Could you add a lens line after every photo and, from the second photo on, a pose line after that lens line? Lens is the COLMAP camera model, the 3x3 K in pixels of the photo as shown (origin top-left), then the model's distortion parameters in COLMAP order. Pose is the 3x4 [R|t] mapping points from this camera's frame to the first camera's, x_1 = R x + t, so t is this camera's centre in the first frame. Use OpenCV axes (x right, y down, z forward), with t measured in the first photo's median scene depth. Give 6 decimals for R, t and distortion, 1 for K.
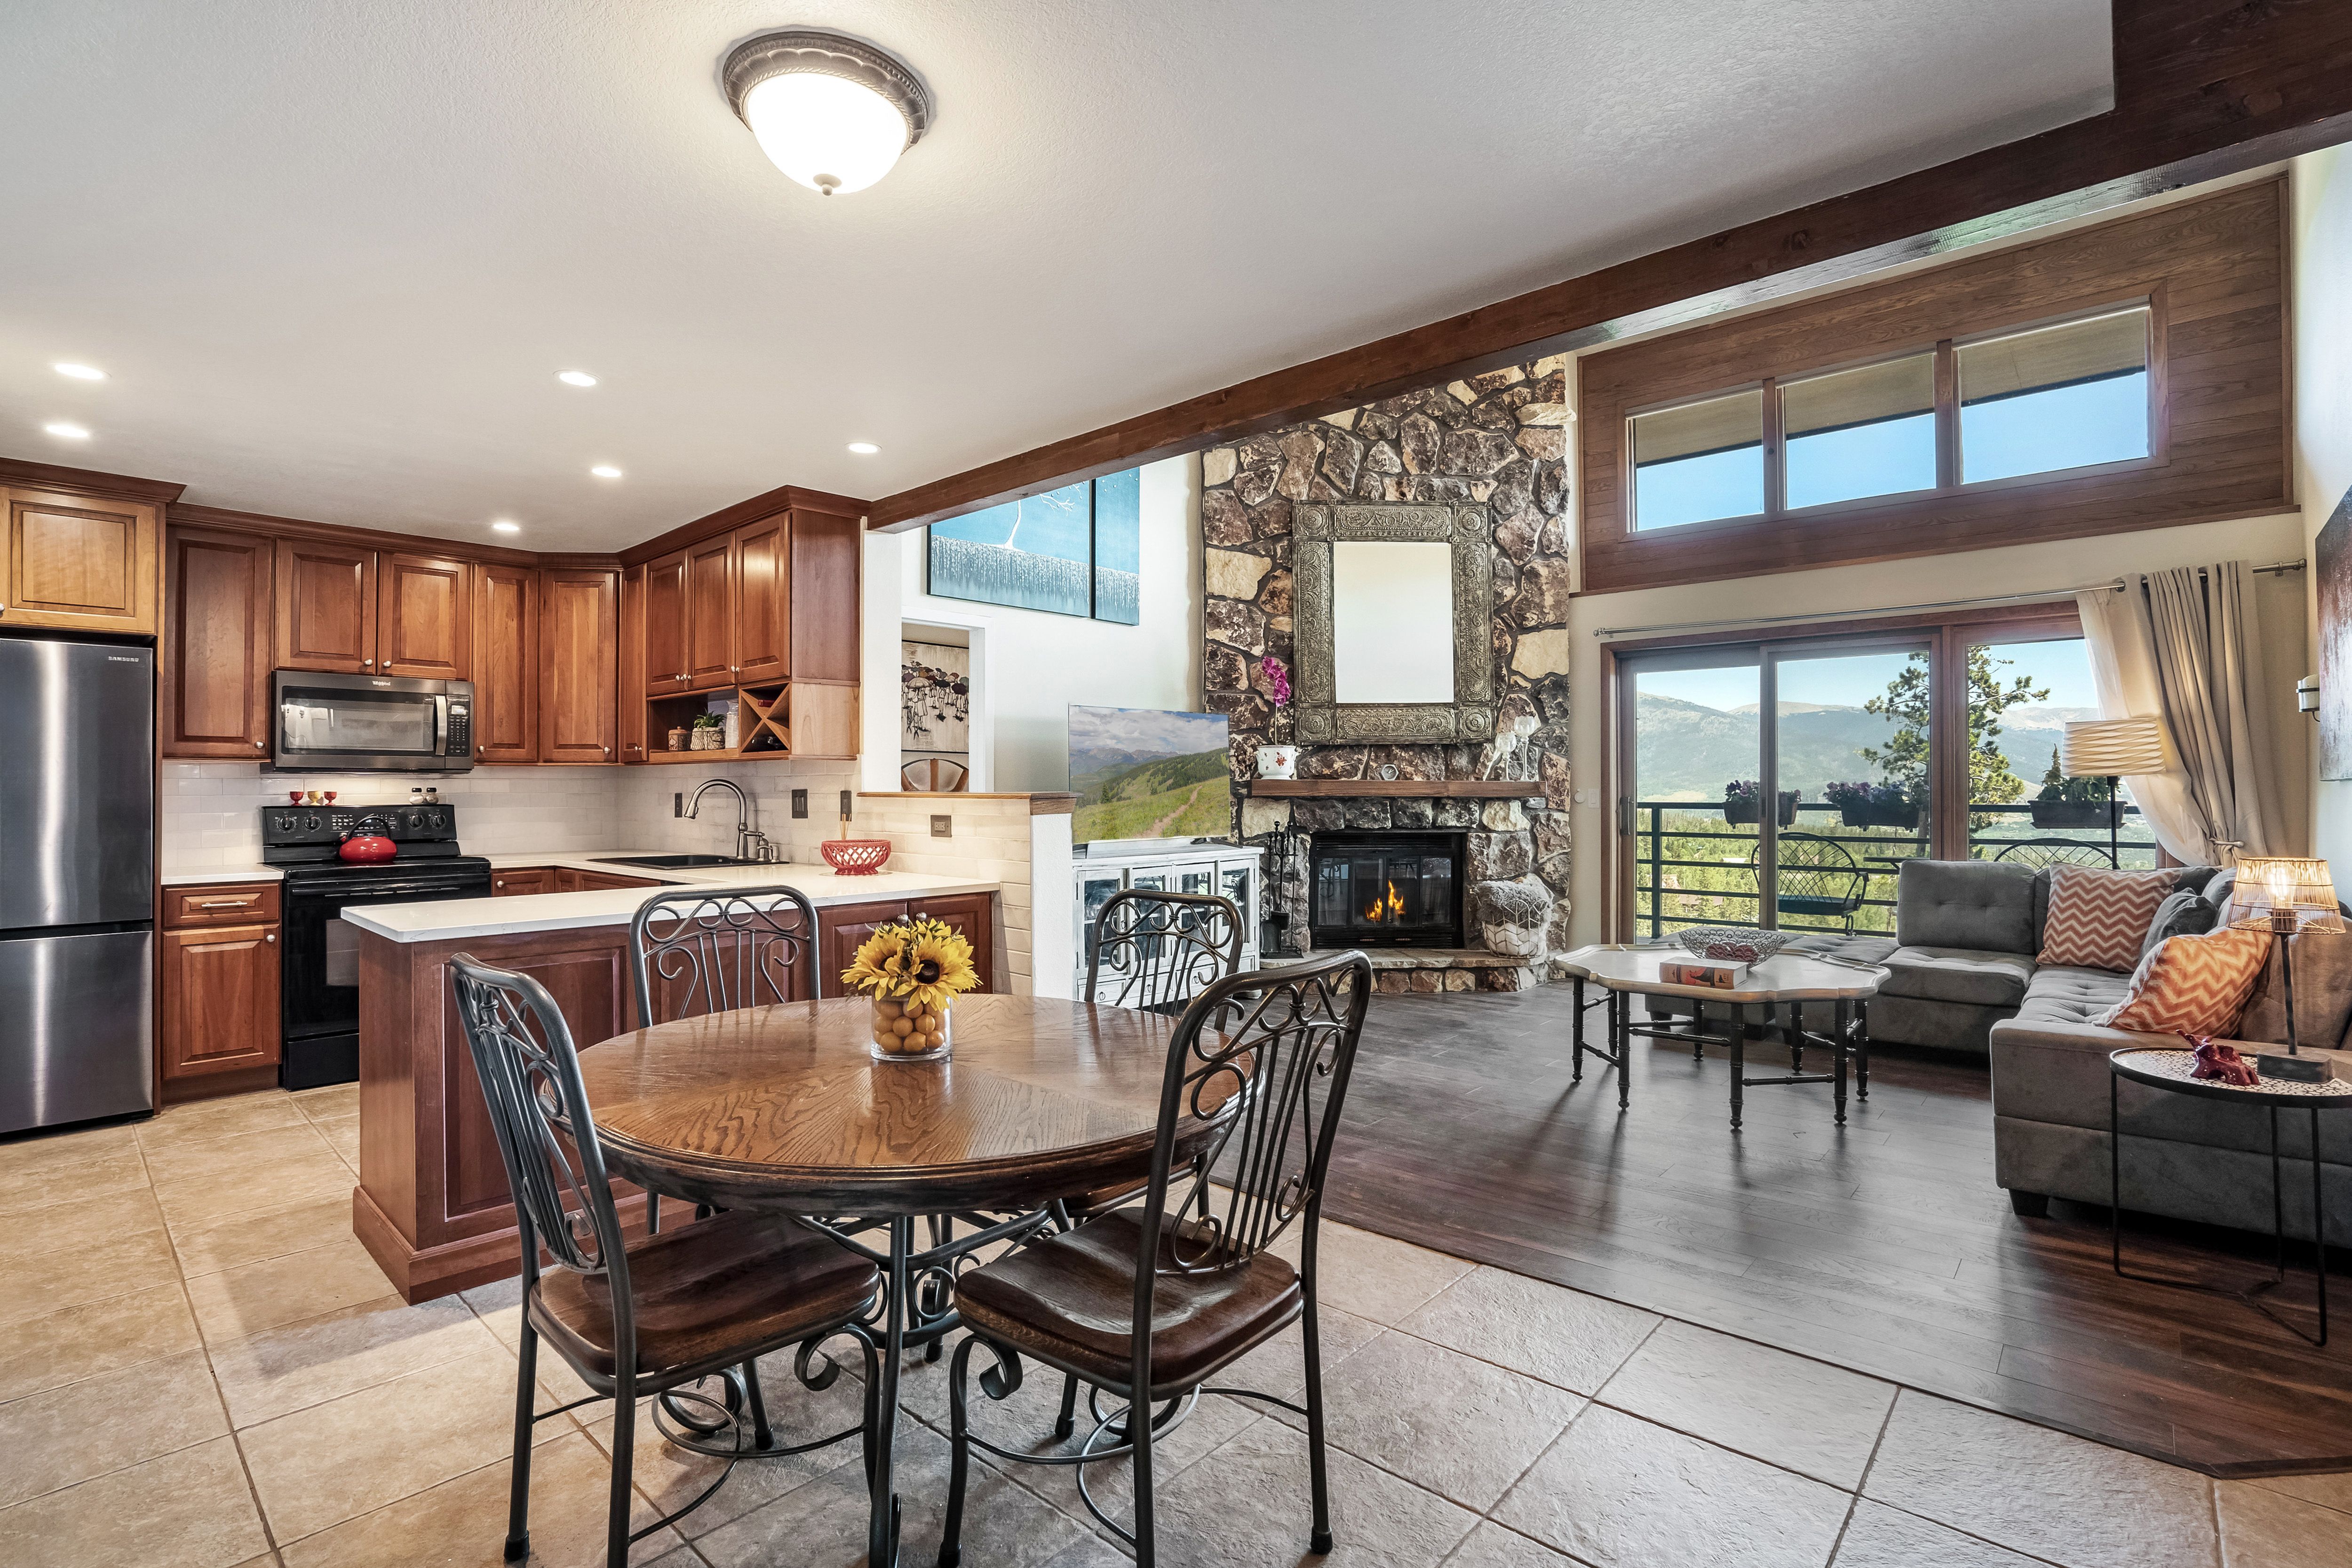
lens RADIAL K [[1099.2, 0, 1176.6], [0, 1099.2, 778.8], [0, 0, 1]] dist [-0.071583, 0.029858]
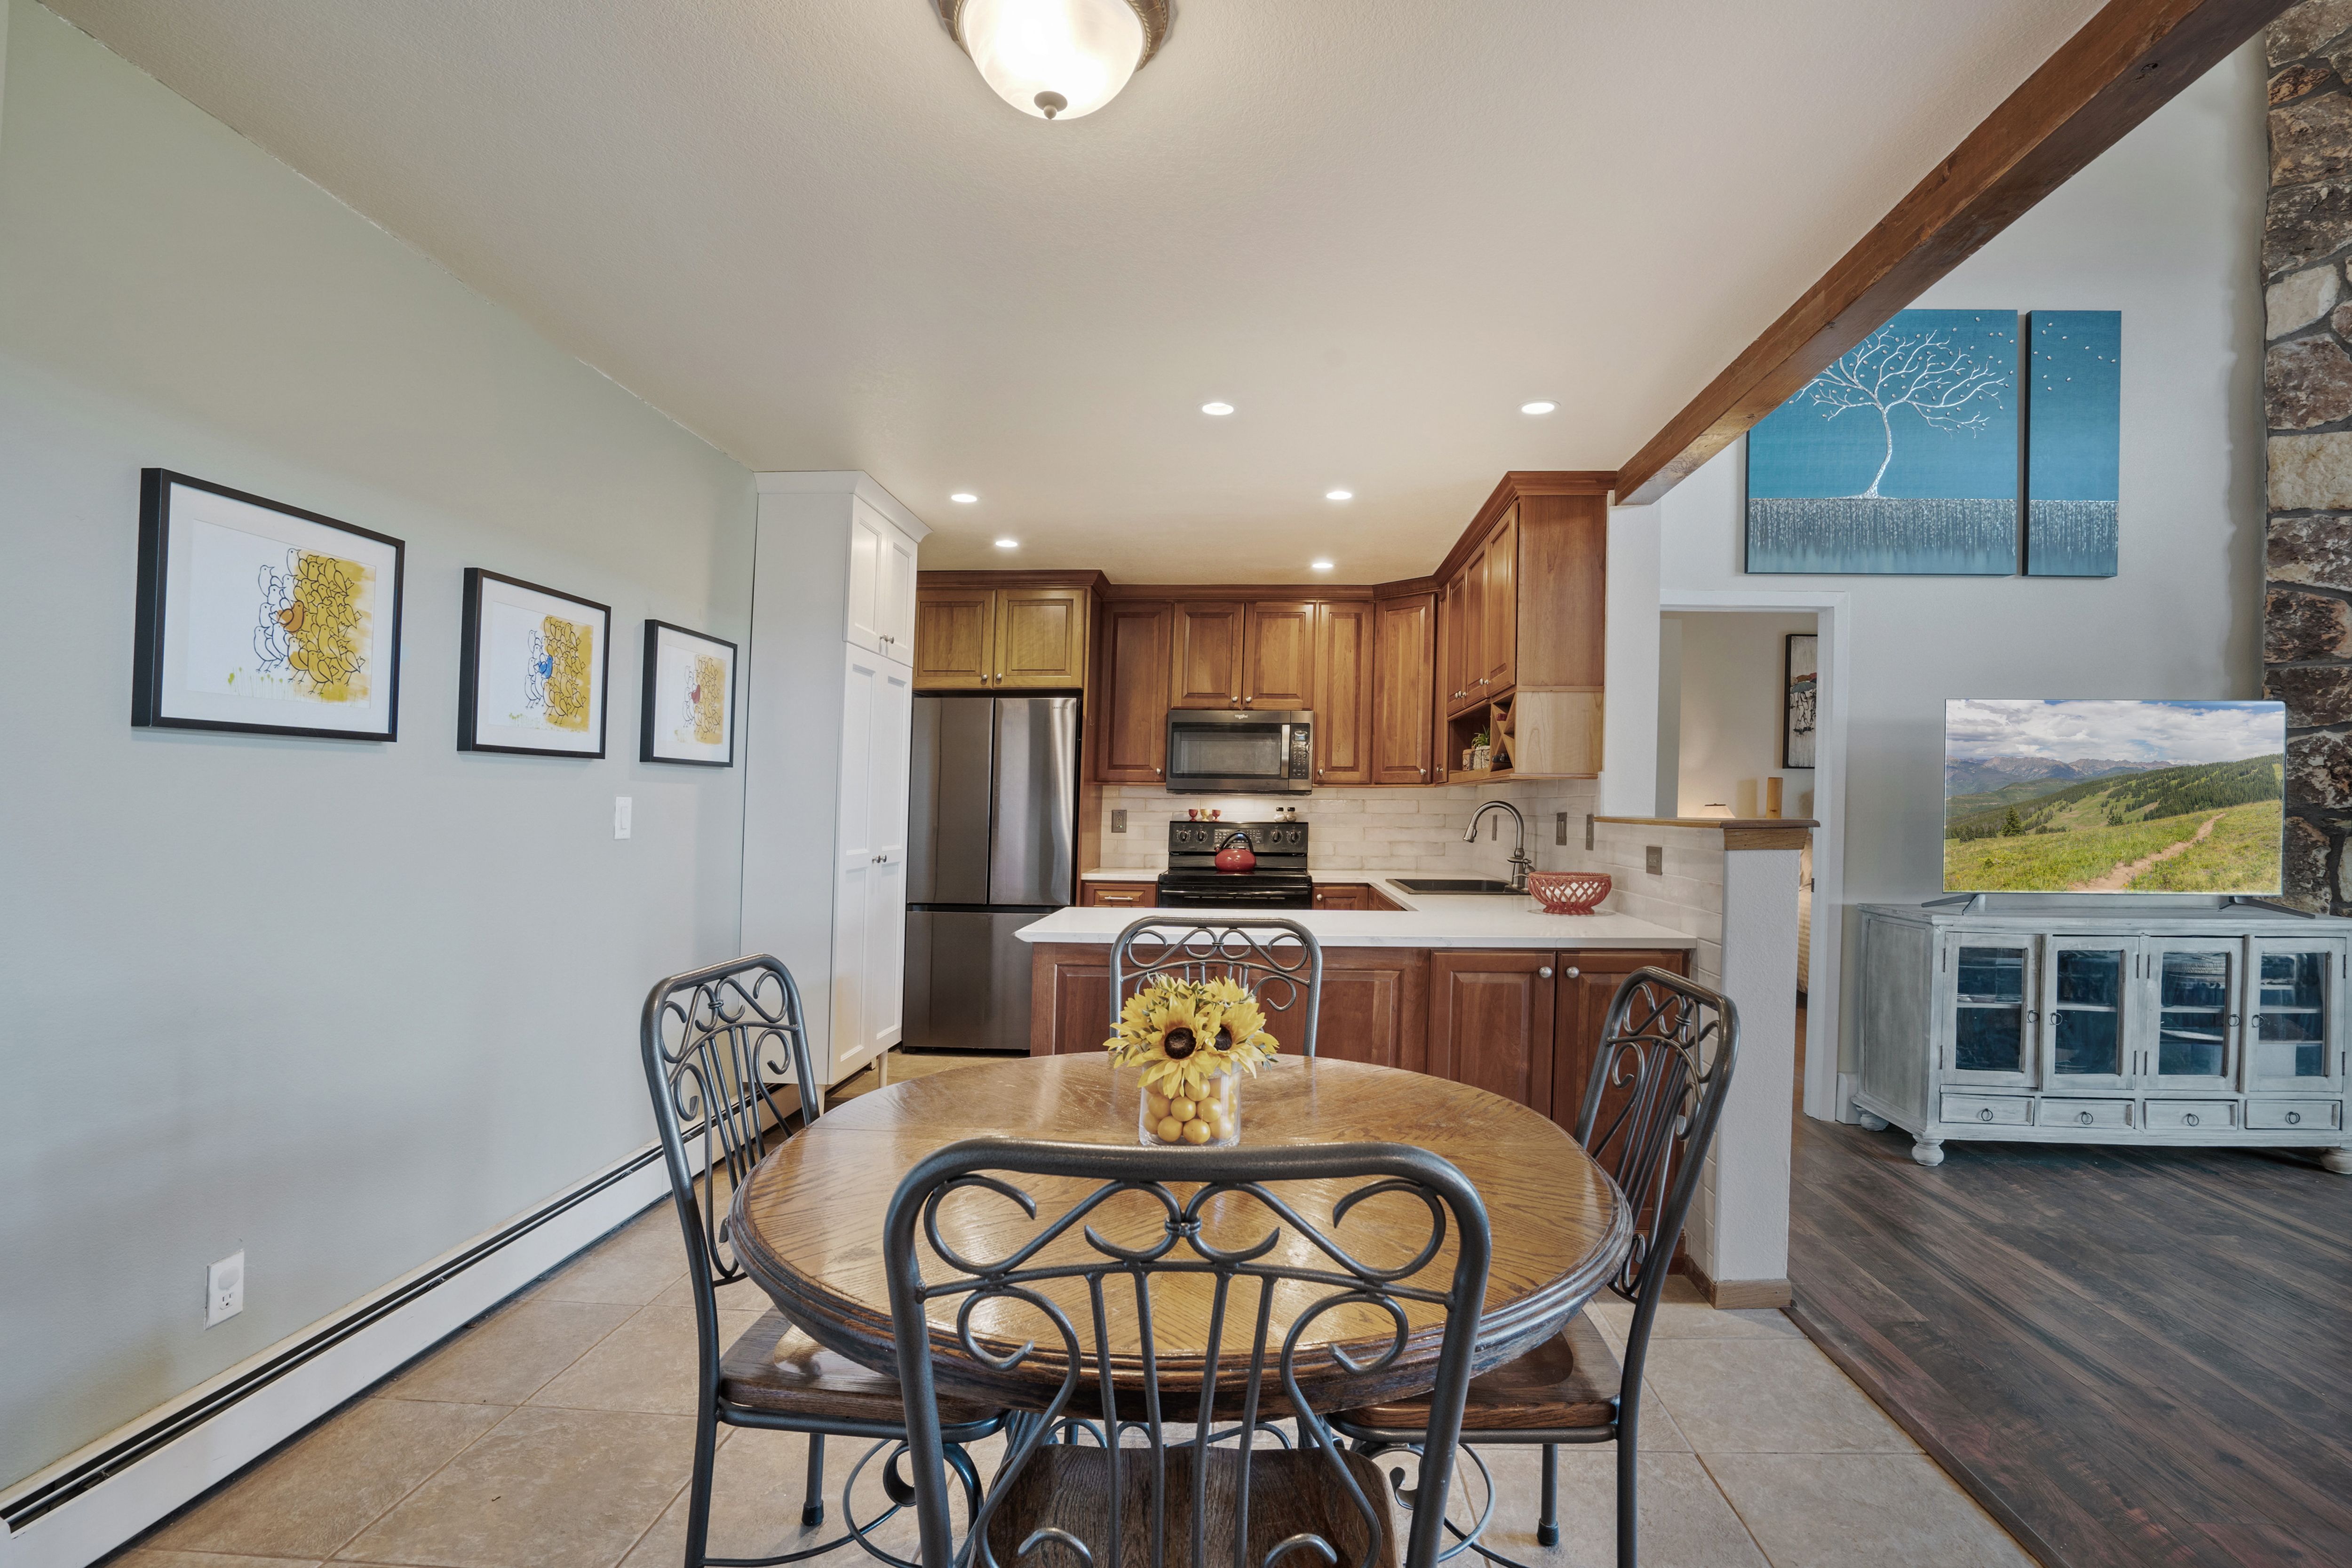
lens RADIAL K [[1122.9, 0, 1233.2], [0, 1122.9, 800.0], [0, 0, 1]] dist [-0.063465, 0.029368]
pose [[0.647161, 0.003402, -0.762346, 0.118649], [-0.005139, 0.999987, 0.000100, 0.000518], [0.762336, 0.003853, 0.647170, 0.145406]]
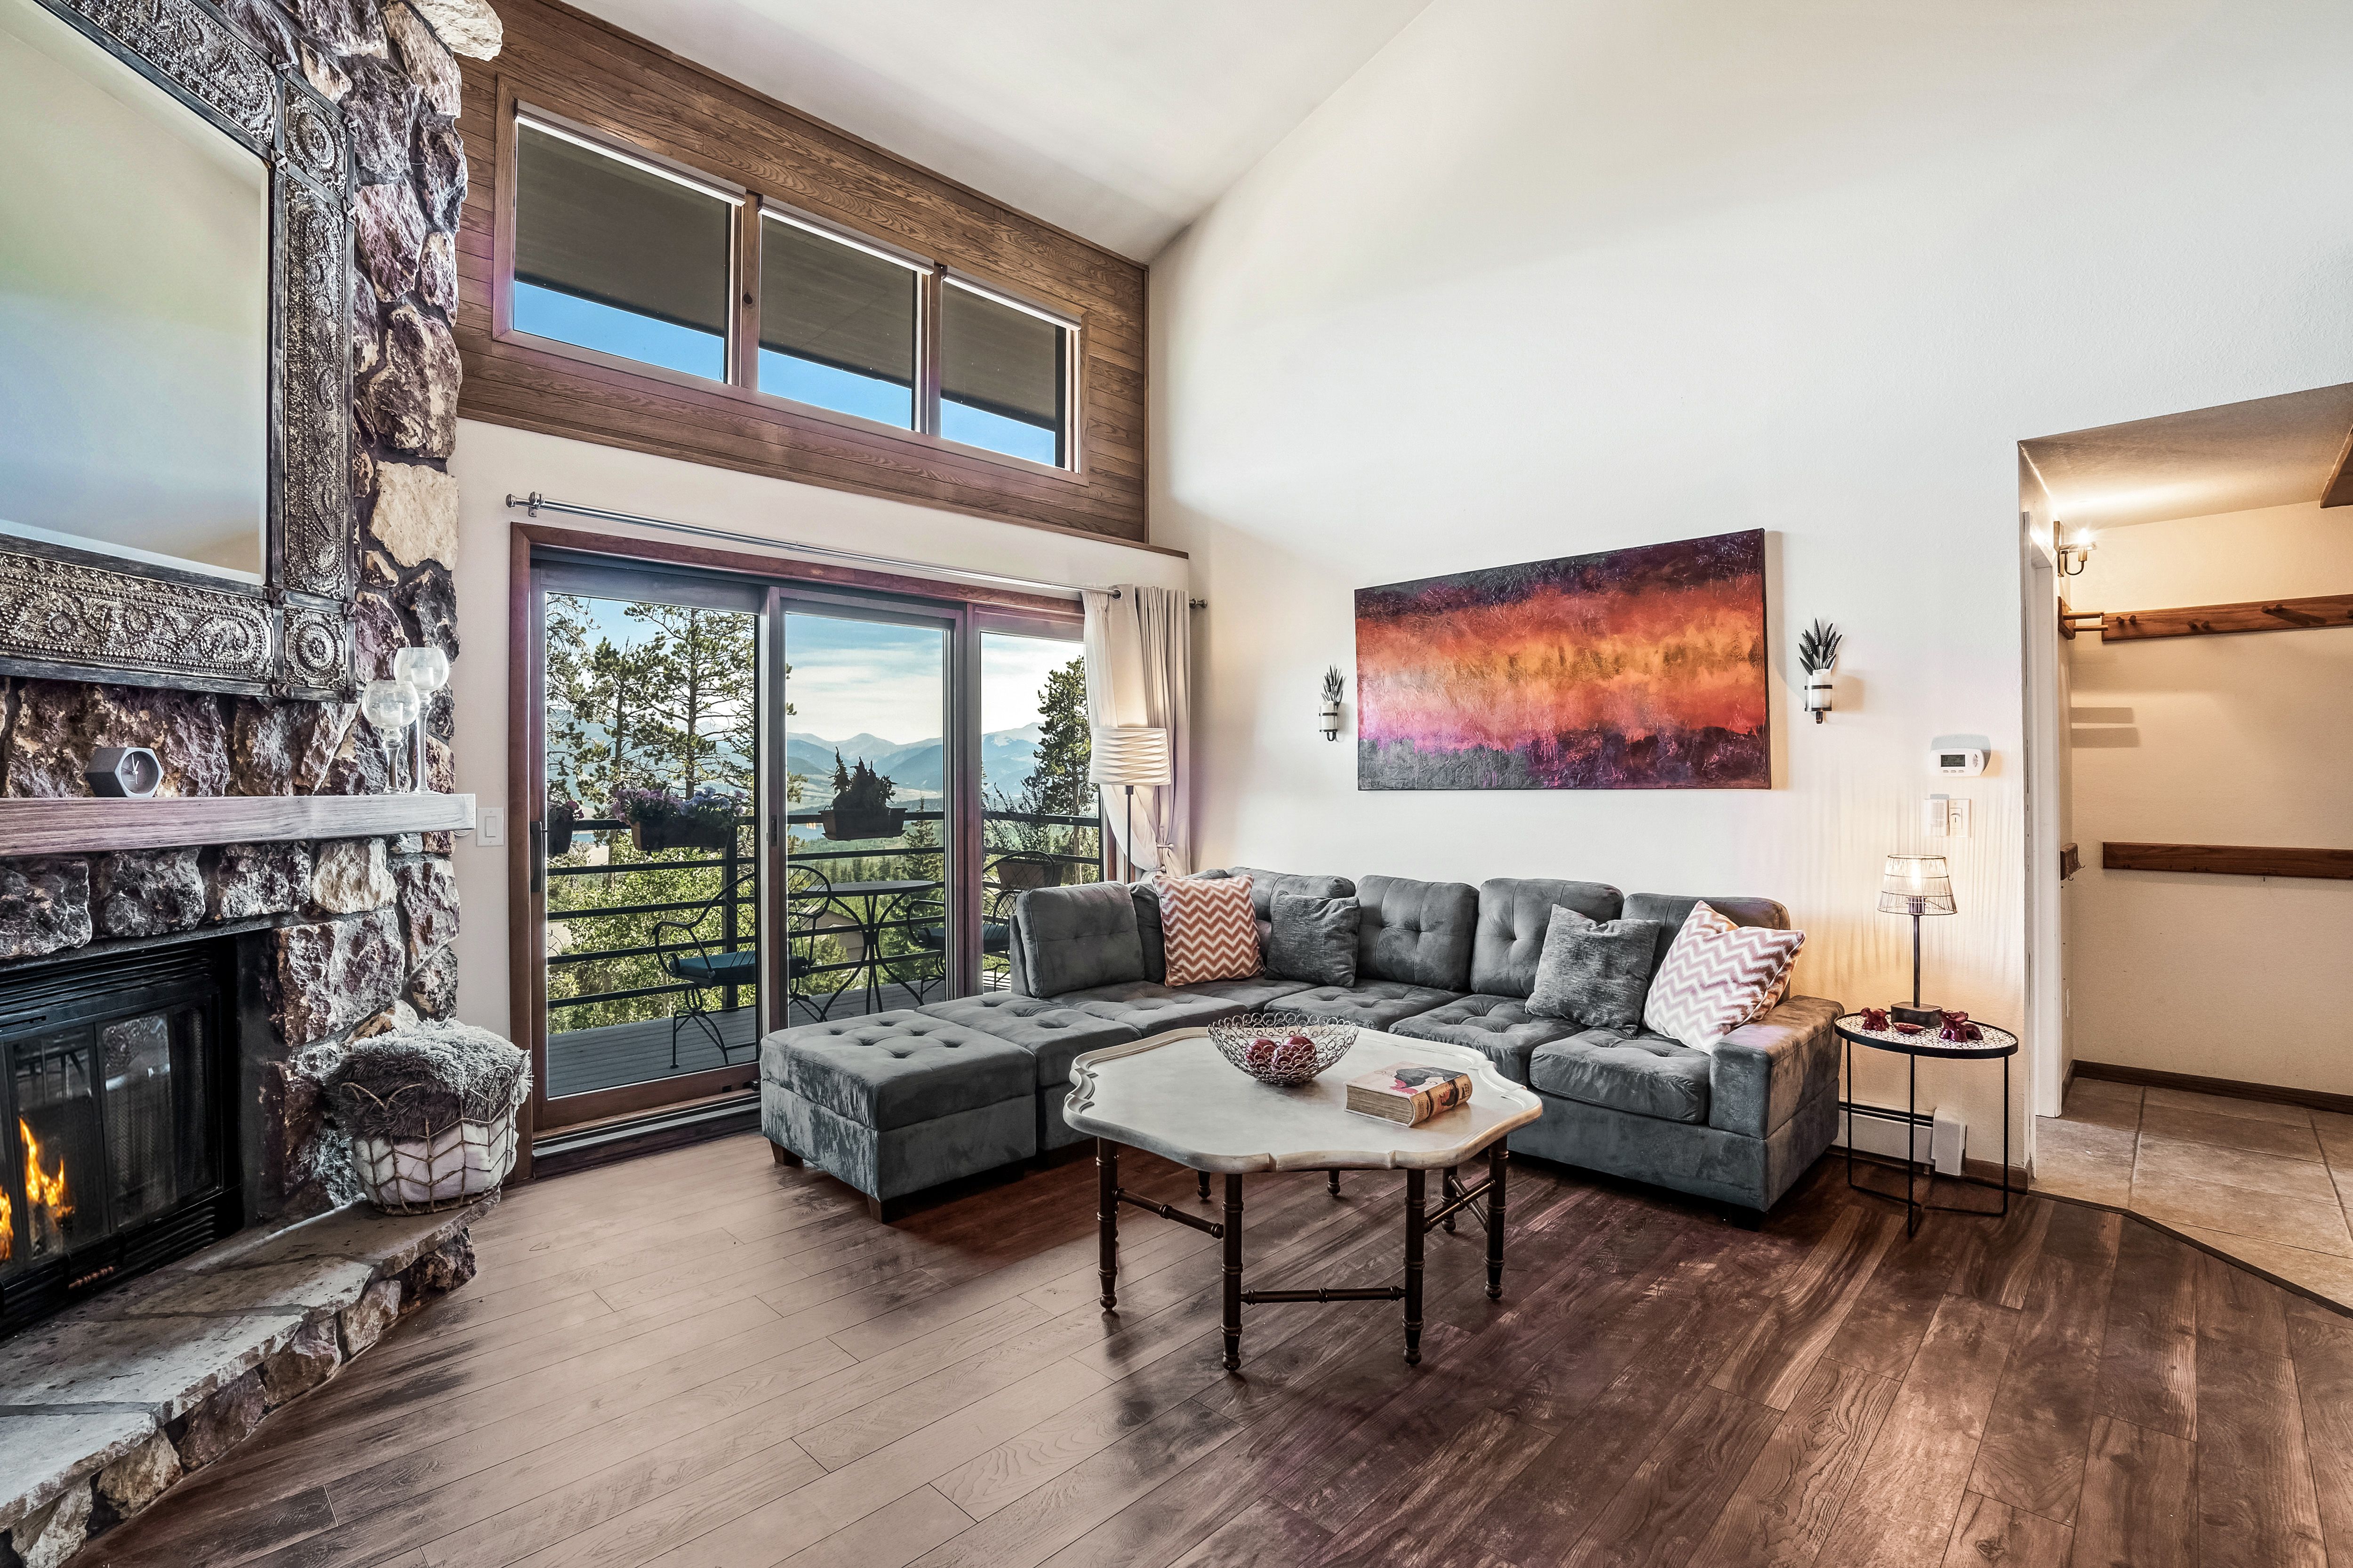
lens RADIAL K [[1089.5, 0, 1162.7], [0, 1089.5, 778.5], [0, 0, 1]] dist [-0.063101, 0.026965]
pose [[0.041057, 0.002512, 0.999154, -0.097671], [-0.004256, 0.999988, -0.002339, -0.004729], [-0.999148, -0.004156, 0.041067, 0.677915]]
